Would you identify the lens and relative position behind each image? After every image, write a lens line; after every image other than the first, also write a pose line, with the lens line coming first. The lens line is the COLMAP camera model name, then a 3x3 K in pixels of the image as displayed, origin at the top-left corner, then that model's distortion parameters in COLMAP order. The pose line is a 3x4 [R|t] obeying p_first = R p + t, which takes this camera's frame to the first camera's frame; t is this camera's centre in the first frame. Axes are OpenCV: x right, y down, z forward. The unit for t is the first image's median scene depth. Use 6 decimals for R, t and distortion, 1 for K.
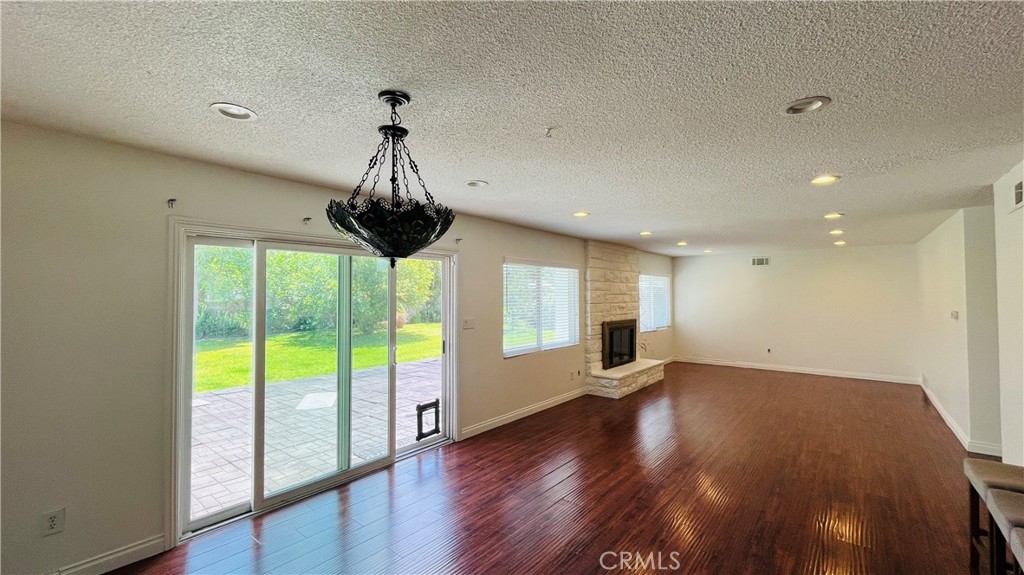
lens RADIAL K [[413.2, 0, 509.6], [0, 413.2, 283.3], [0, 0, 1]] dist [-0.007268, 0.000168]
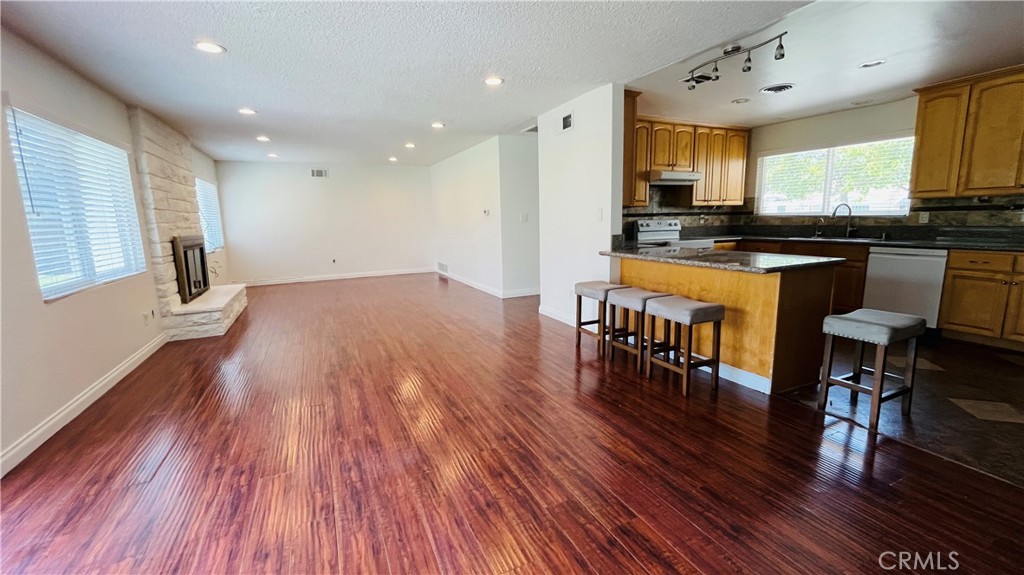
lens RADIAL K [[413.2, 0, 509.6], [0, 413.2, 283.3], [0, 0, 1]] dist [-0.007268, 0.000168]
pose [[0.426300, -0.153332, 0.891492, -0.166603], [-0.001207, 0.985432, 0.170066, 0.053394], [-0.904581, -0.073575, 0.419905, 0.199738]]
